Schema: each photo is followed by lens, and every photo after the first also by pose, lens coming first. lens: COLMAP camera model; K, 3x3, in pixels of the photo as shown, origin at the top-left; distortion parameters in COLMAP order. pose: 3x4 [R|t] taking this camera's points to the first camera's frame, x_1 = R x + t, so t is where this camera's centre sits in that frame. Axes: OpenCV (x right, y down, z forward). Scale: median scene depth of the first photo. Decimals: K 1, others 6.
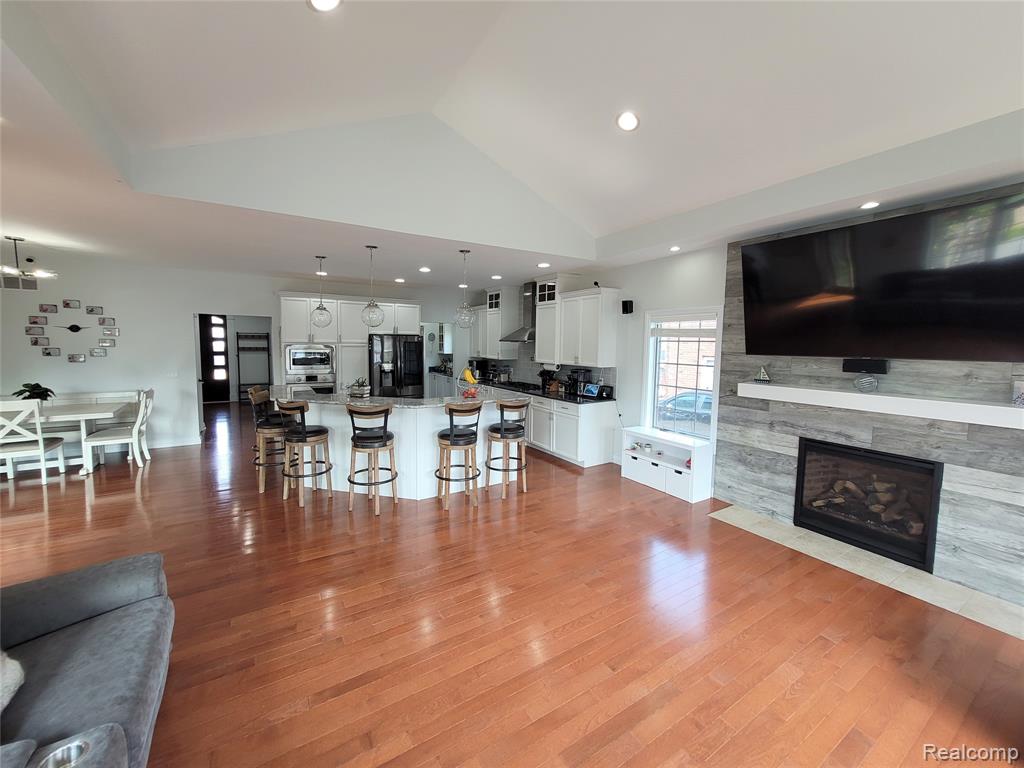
lens RADIAL K [[403.1, 0, 508.5], [0, 403.1, 375.5], [0, 0, 1]] dist [0.003383, 0.000915]
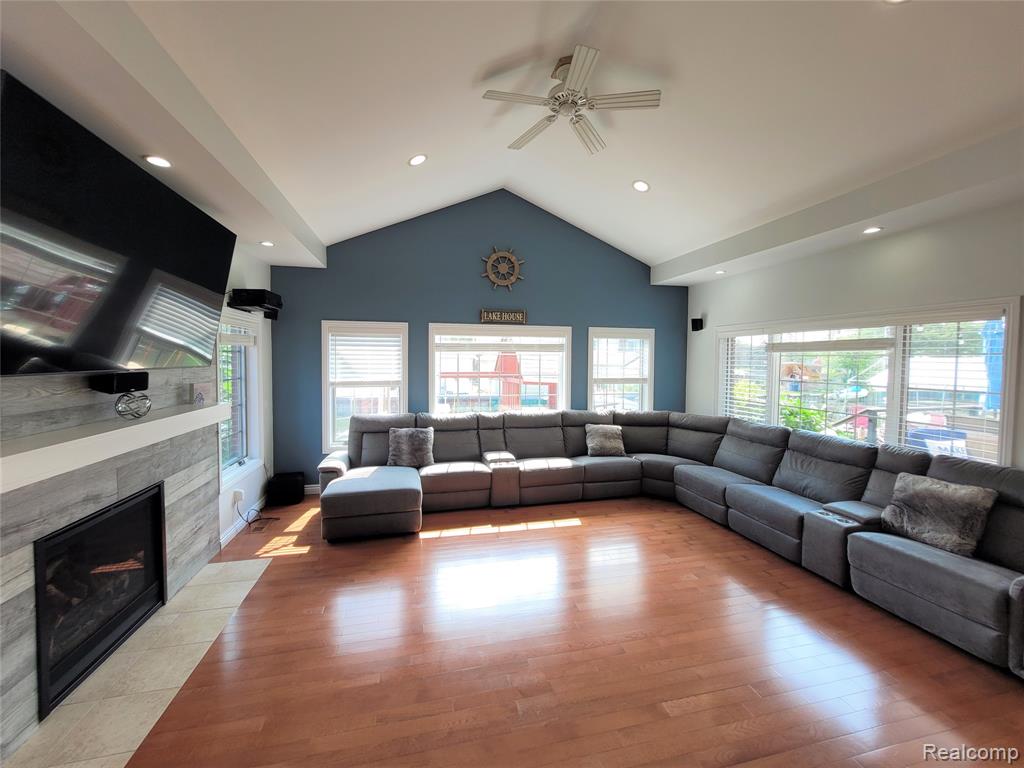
lens RADIAL K [[403.1, 0, 505.5], [0, 403.1, 376.0], [0, 0, 1]] dist [0.003383, 0.000915]
pose [[-0.948104, -0.021745, 0.317216, 0.029993], [0.020419, 0.991435, 0.128993, -0.088564], [-0.317304, 0.128776, -0.939540, 1.139806]]
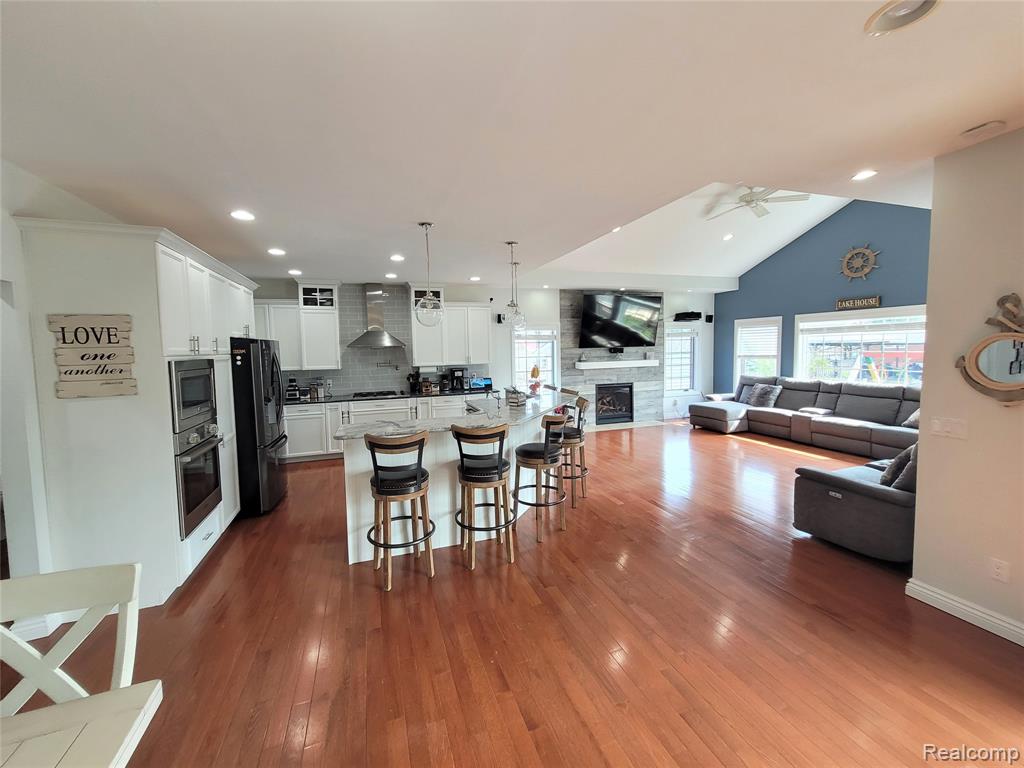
lens RADIAL K [[403.1, 0, 501.1], [0, 403.1, 374.2], [0, 0, 1]] dist [0.003383, 0.000915]
pose [[0.220179, -0.072767, 0.972742, -1.388860], [0.107274, 0.992972, 0.049999, -0.062985], [-0.969543, 0.093341, 0.226438, 0.904743]]
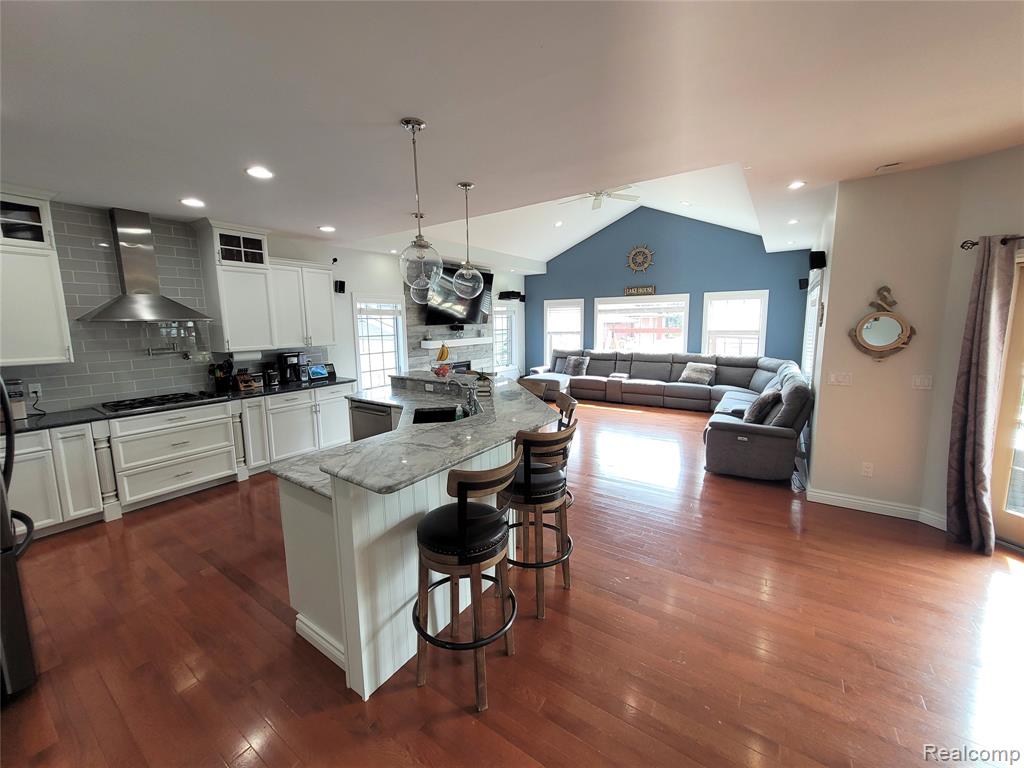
lens RADIAL K [[403.1, 0, 504.9], [0, 403.1, 375.0], [0, 0, 1]] dist [0.003383, 0.000915]
pose [[-0.409935, -0.116656, 0.904624, -1.150513], [0.095542, 0.980840, 0.169780, -0.102747], [-0.907097, 0.156029, -0.390935, 1.367668]]
